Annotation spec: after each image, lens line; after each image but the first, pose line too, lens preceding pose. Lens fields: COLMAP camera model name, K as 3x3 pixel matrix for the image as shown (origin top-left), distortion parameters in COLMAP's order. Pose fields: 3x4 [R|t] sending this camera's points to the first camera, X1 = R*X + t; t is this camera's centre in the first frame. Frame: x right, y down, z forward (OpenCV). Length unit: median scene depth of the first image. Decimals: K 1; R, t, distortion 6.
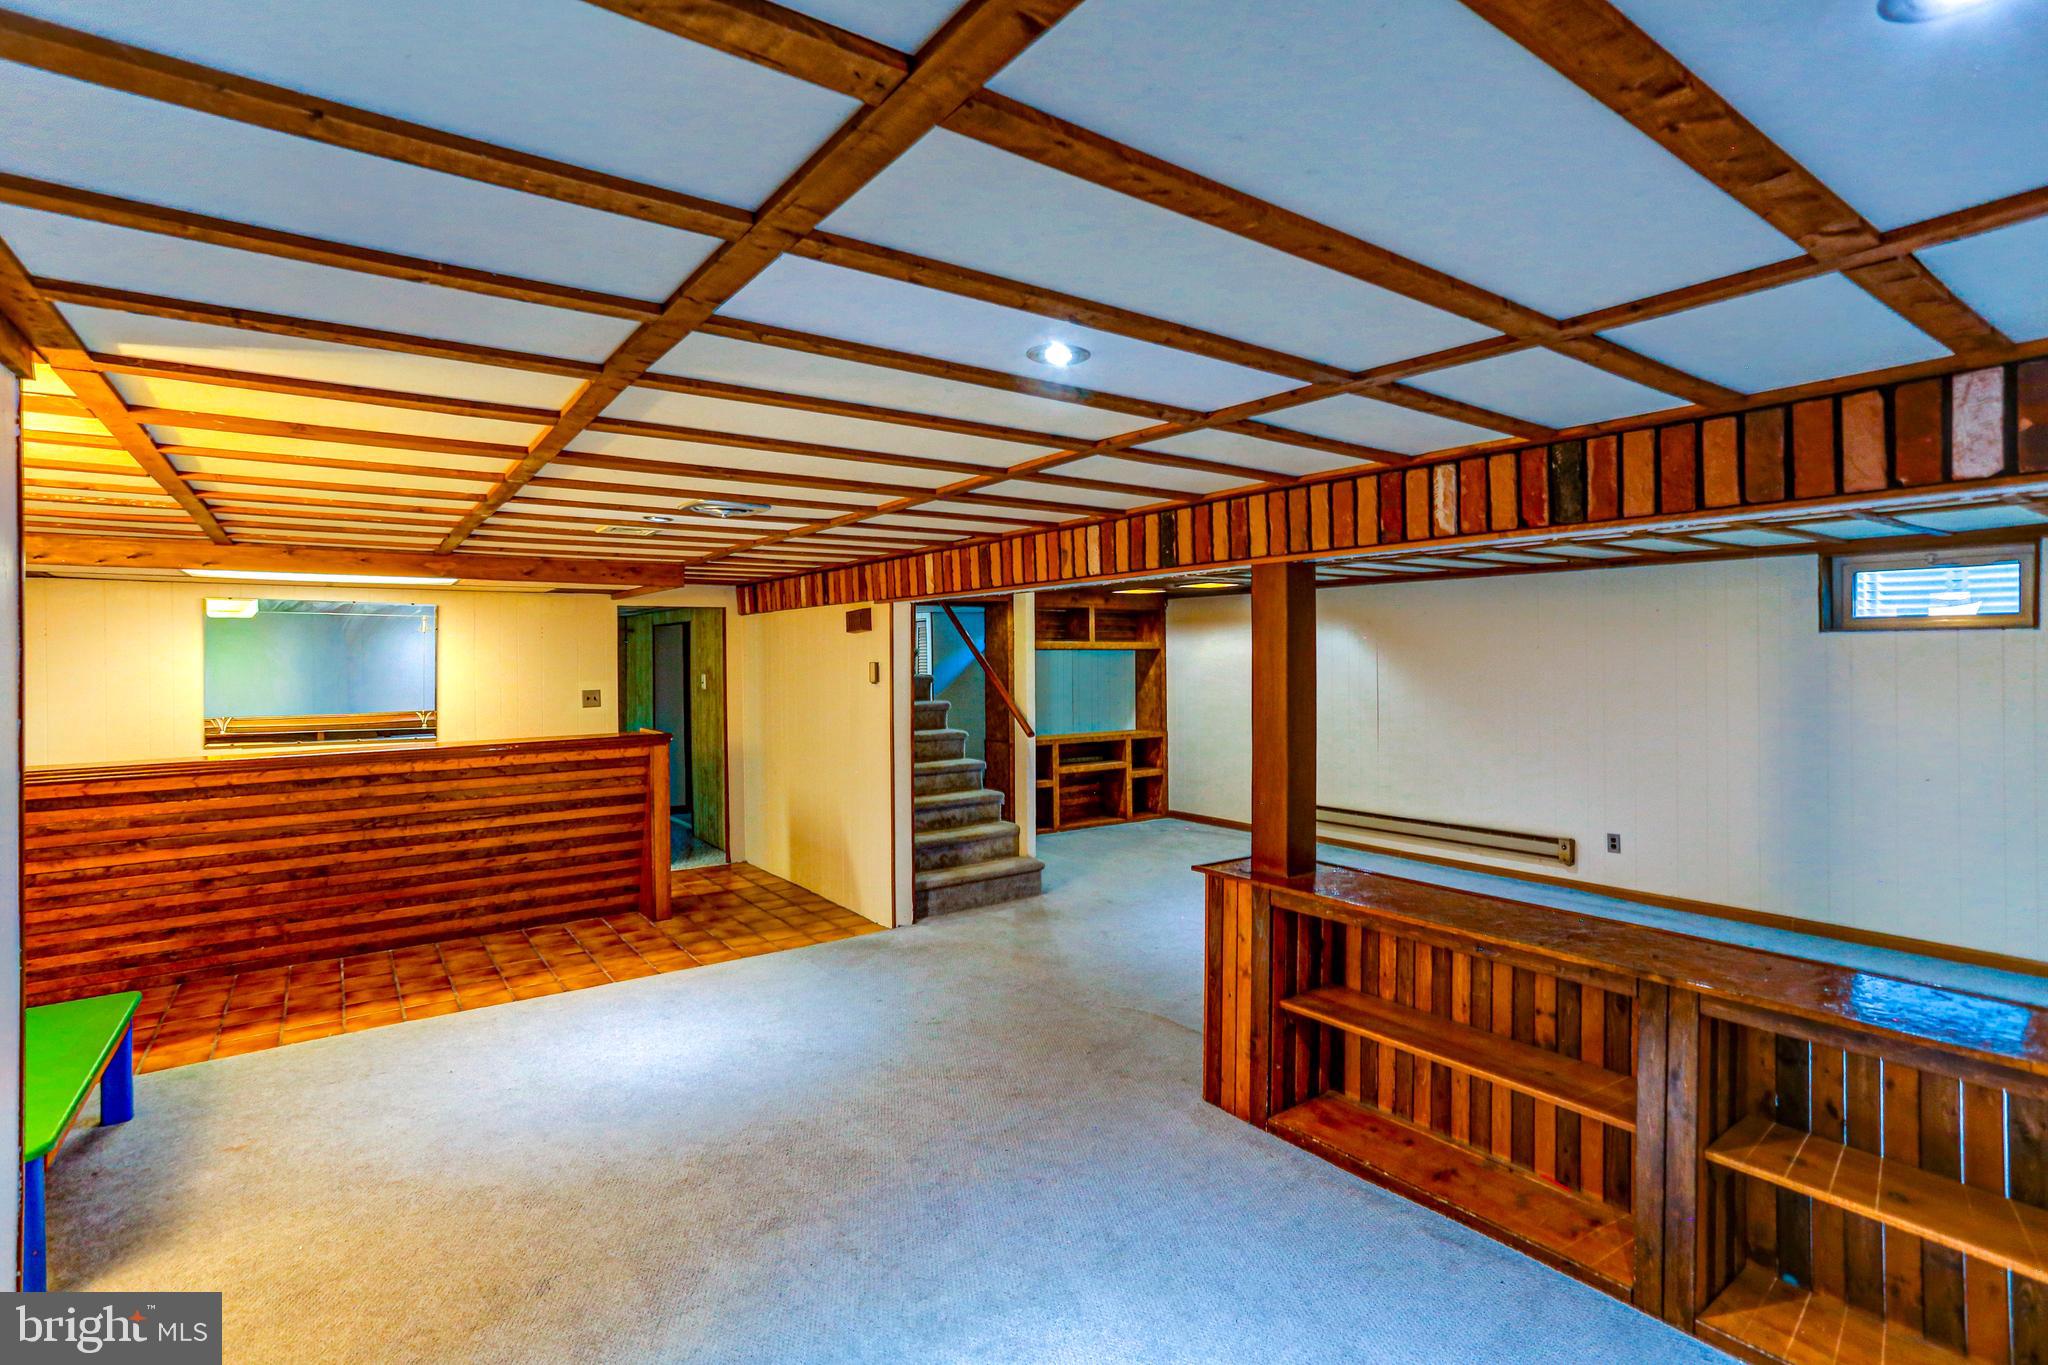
lens RADIAL K [[979.9, 0, 1021.2], [0, 979.9, 662.5], [0, 0, 1]] dist [-0.033971, 0.022588]
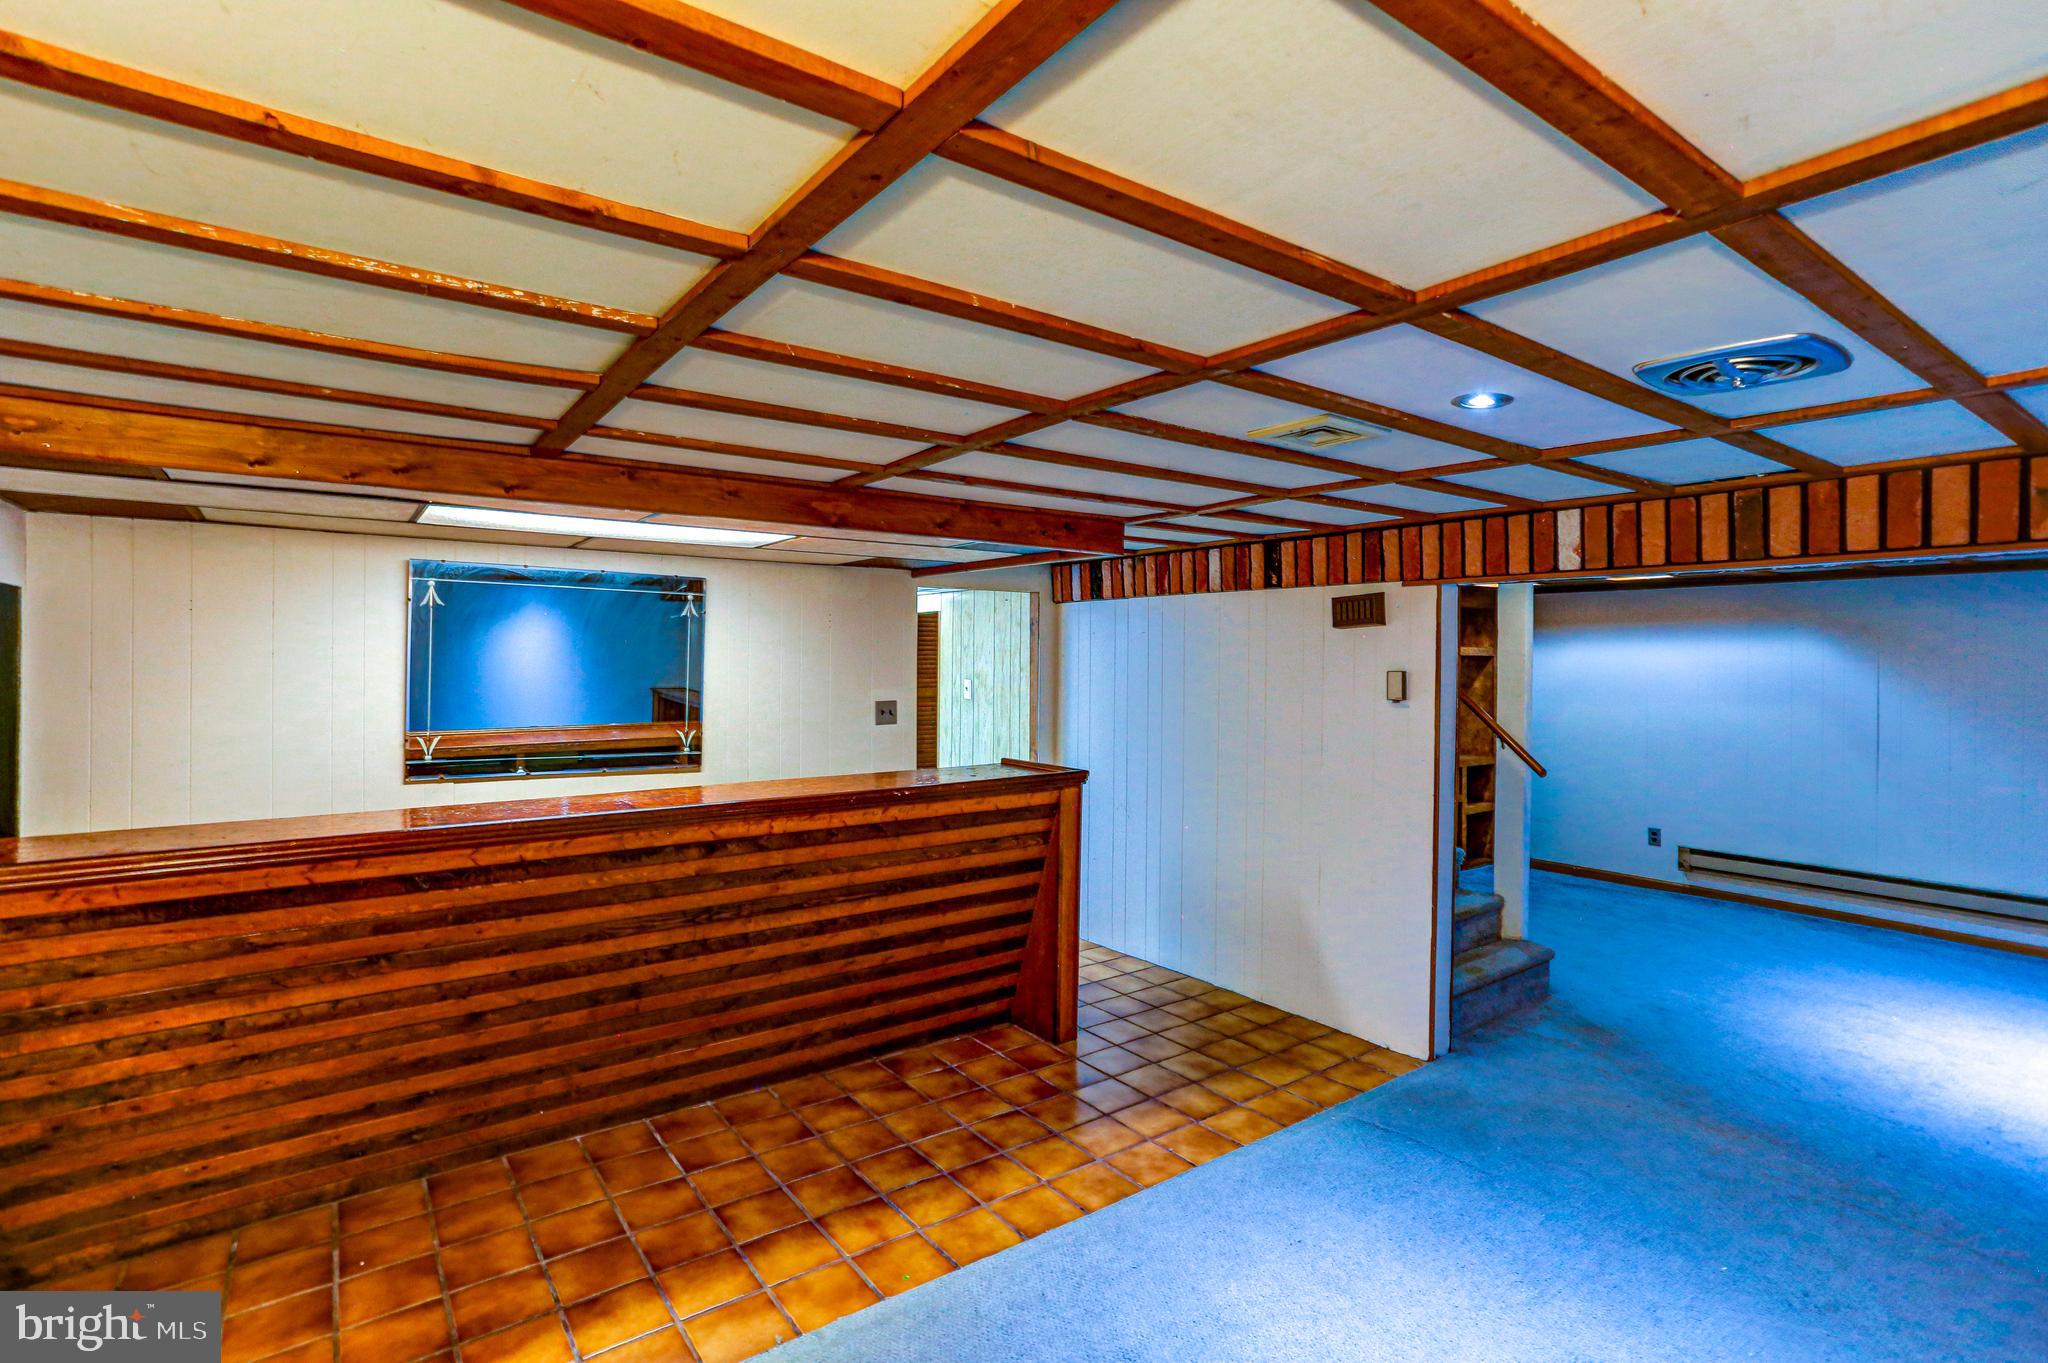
lens RADIAL K [[981.6, 0, 1024.5], [0, 981.6, 660.2], [0, 0, 1]] dist [-0.051932, 0.034216]
pose [[0.999928, 0.011624, 0.003042, -0.469872], [-0.011596, 0.999891, -0.009121, 0.003480], [-0.003148, 0.009085, 0.999954, 0.365057]]
